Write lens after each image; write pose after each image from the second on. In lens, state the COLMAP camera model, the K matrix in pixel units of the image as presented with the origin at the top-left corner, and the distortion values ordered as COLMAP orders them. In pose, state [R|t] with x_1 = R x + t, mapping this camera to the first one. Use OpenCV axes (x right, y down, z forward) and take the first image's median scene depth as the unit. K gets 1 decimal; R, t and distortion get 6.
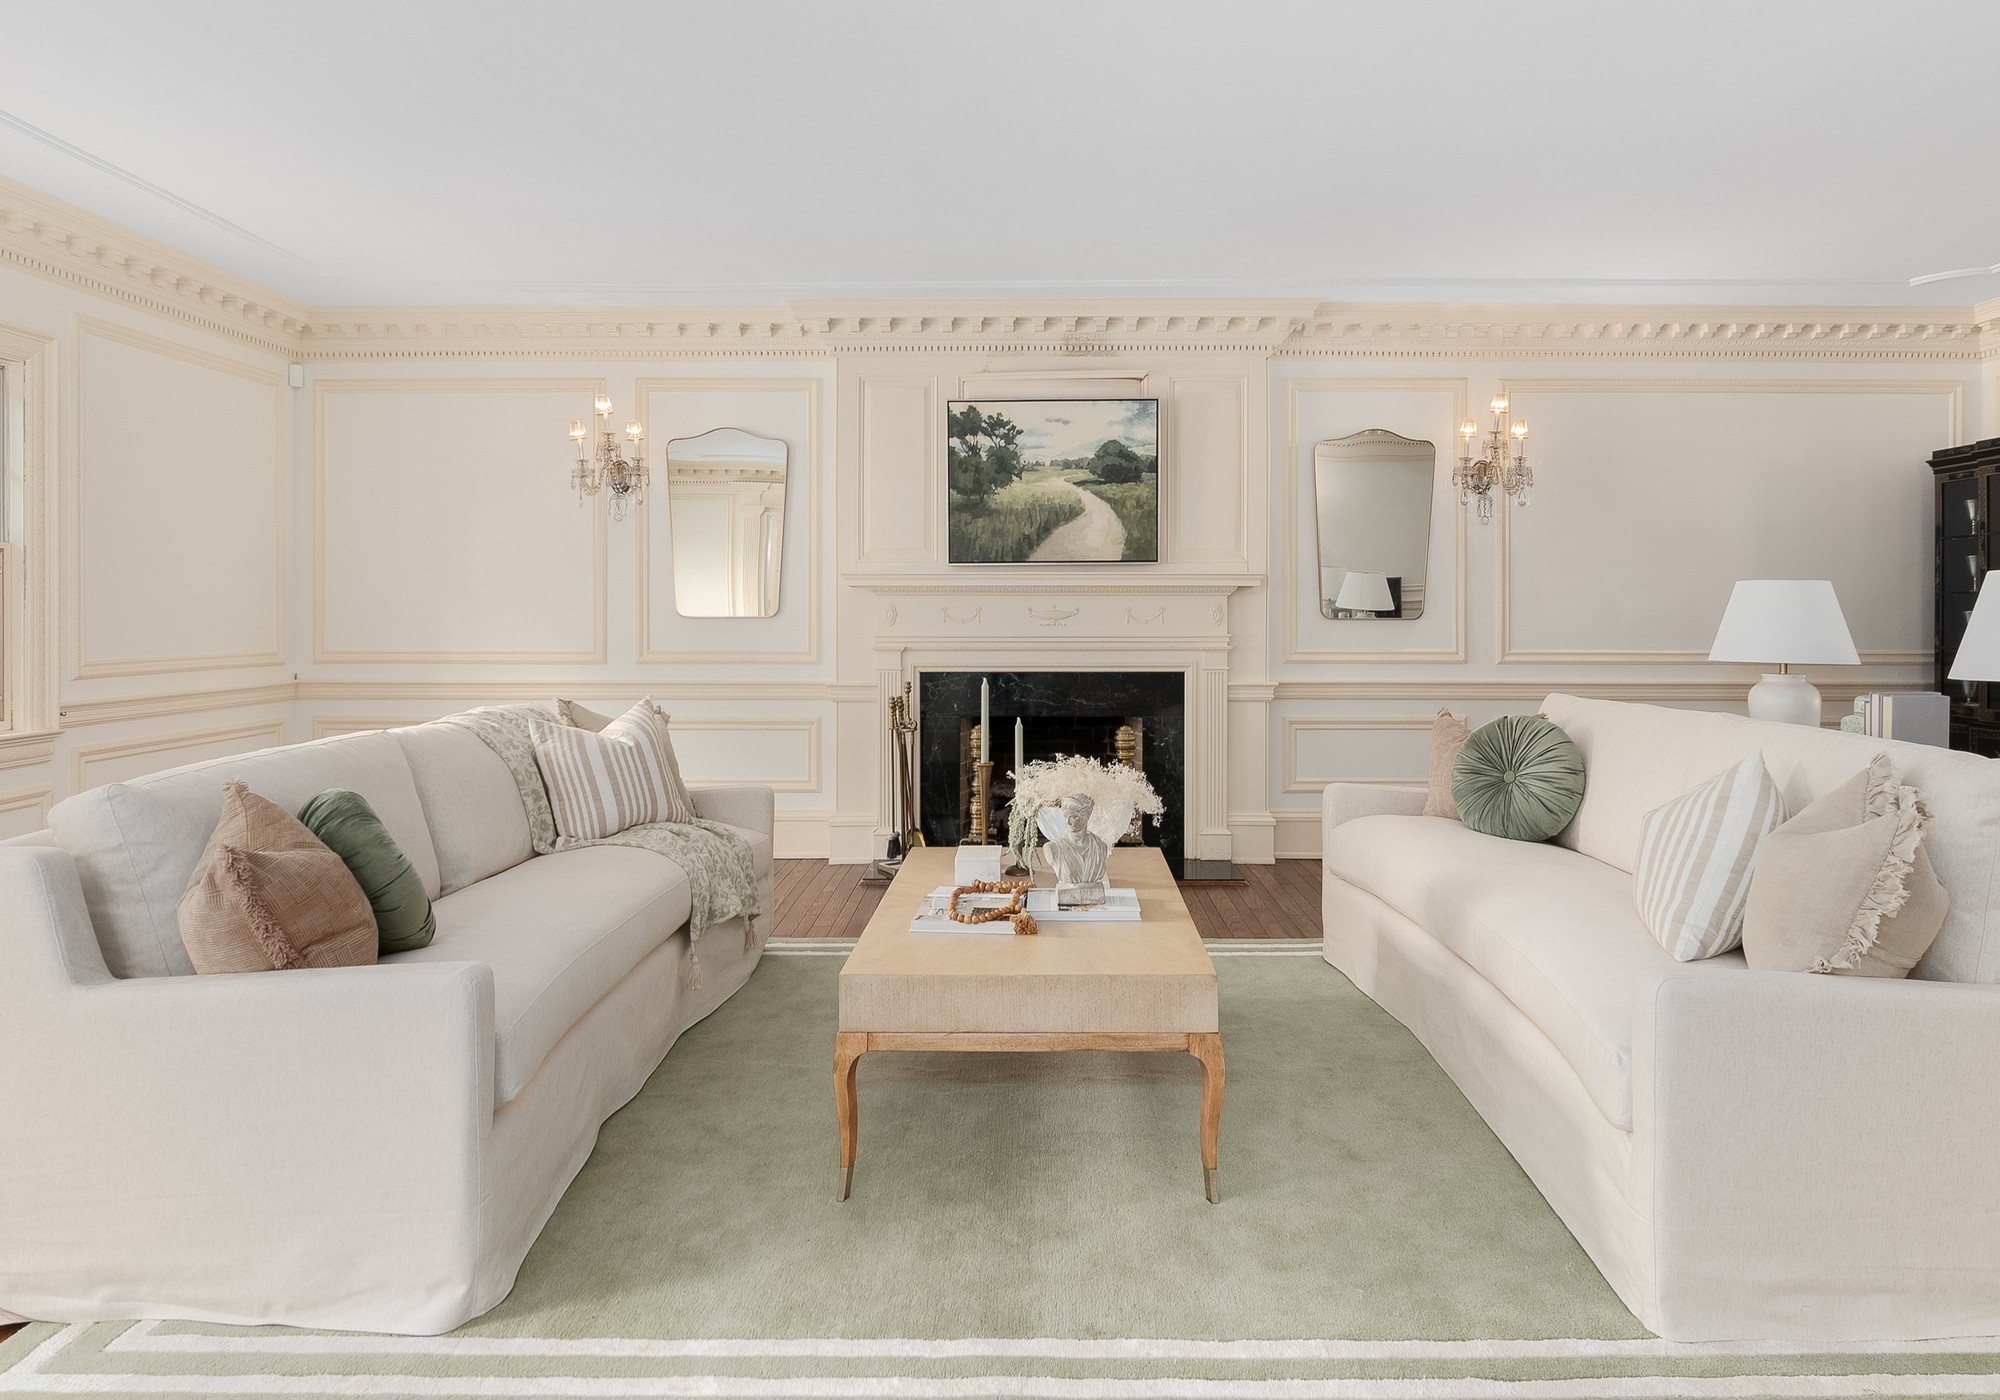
lens RADIAL K [[1123.6, 0, 982.9], [0, 1123.6, 612.5], [0, 0, 1]] dist [-0.001356, -0.000876]
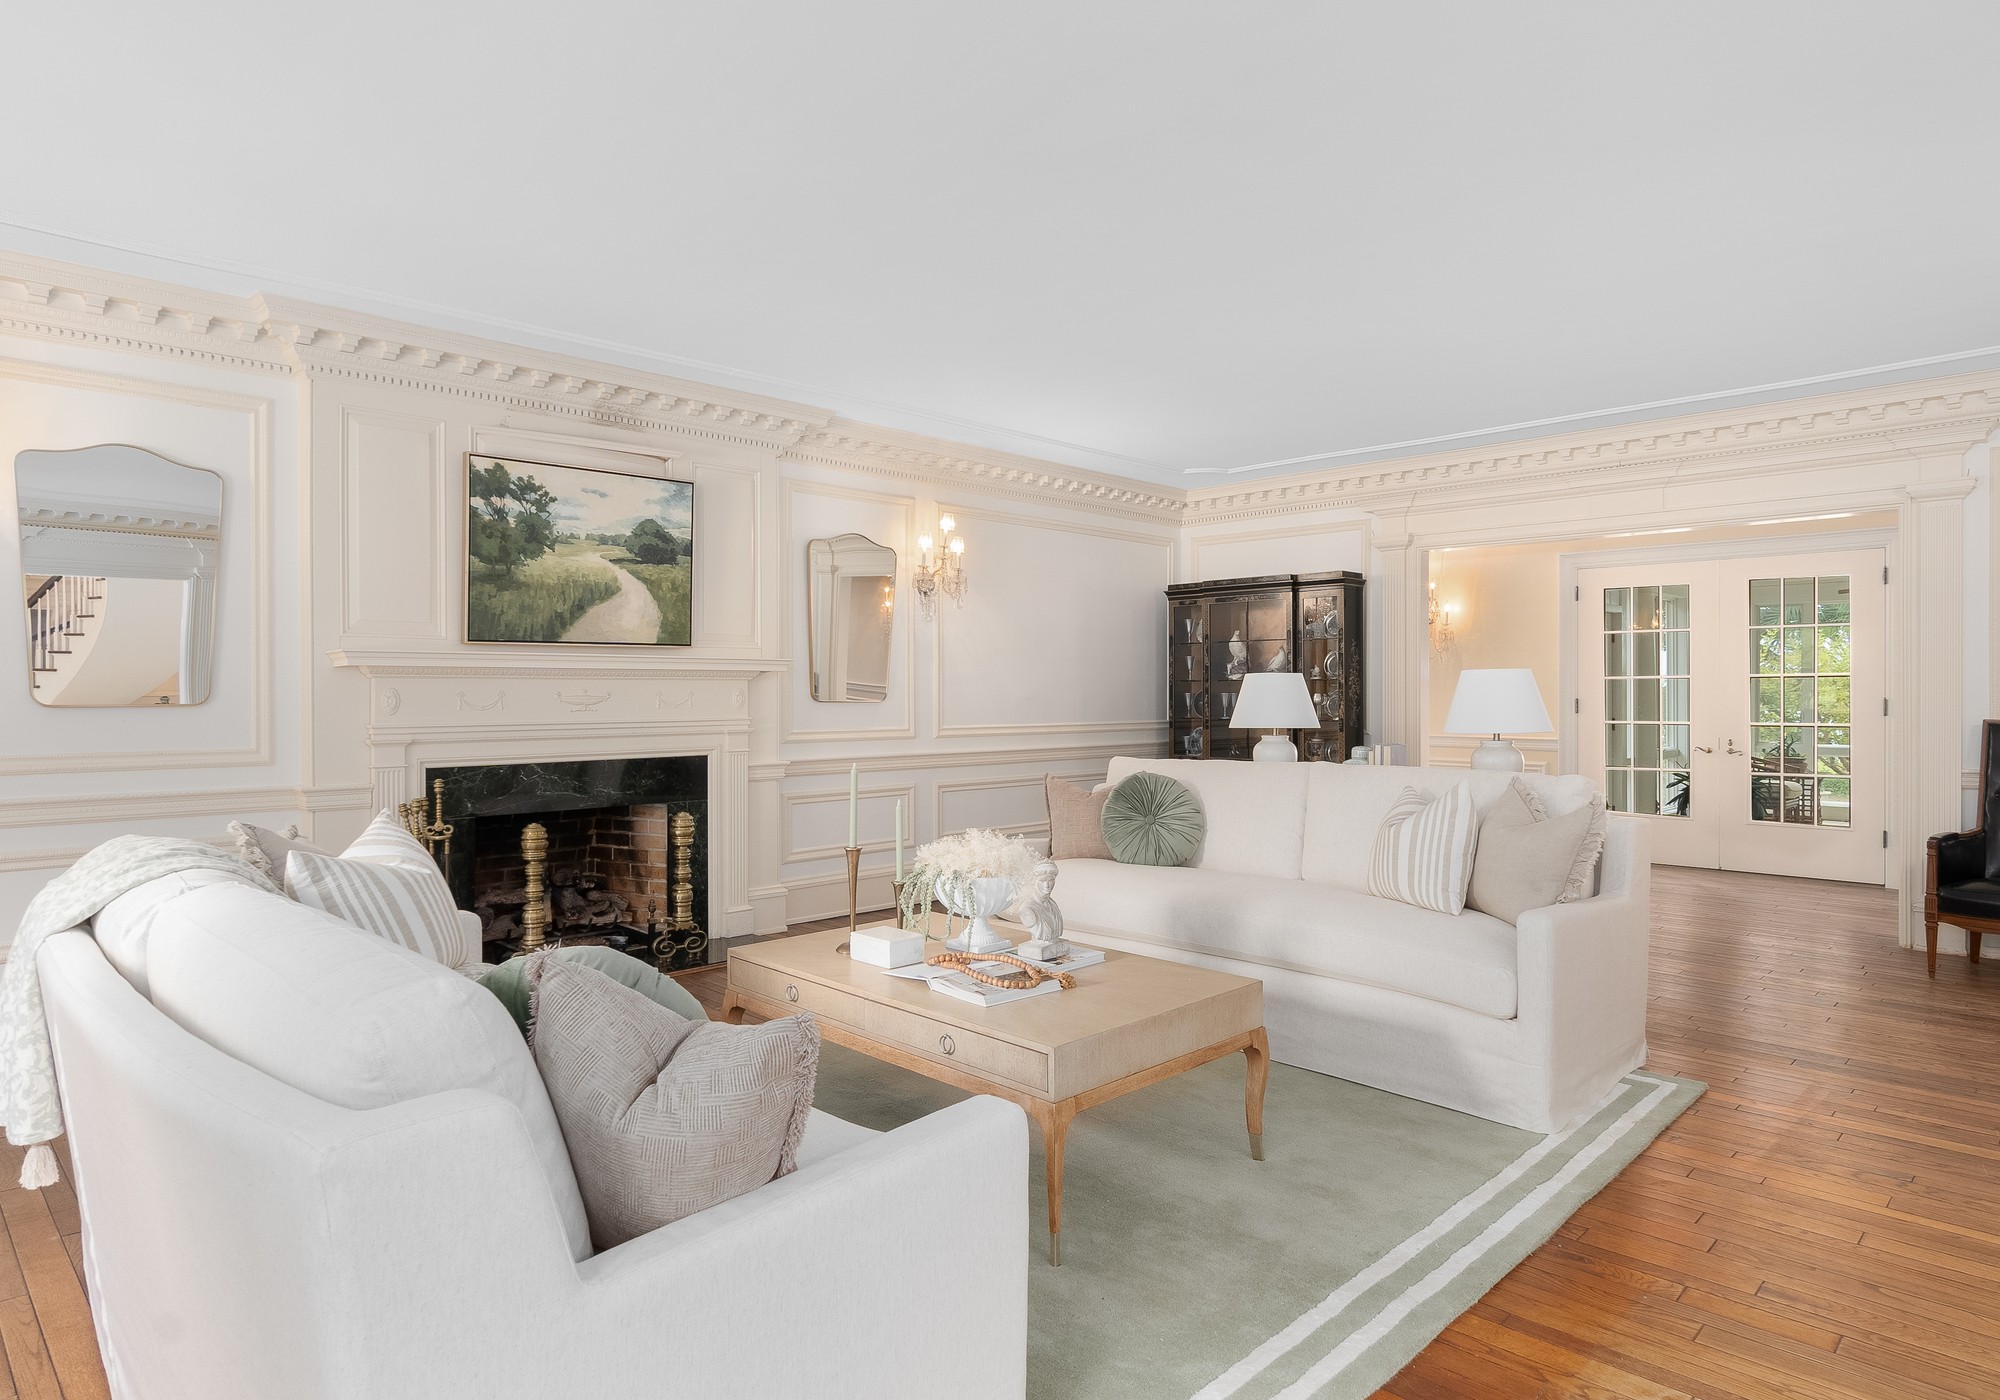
lens RADIAL K [[1086.4, 0, 999.4], [0, 1086.4, 697.3], [0, 0, 1]] dist [-0.000719, -0.001164]
pose [[0.730845, -0.005702, 0.682520, -0.304167], [0.004429, 0.999984, 0.003611, -0.001773], [-0.682529, 0.000384, 0.730858, 0.108456]]
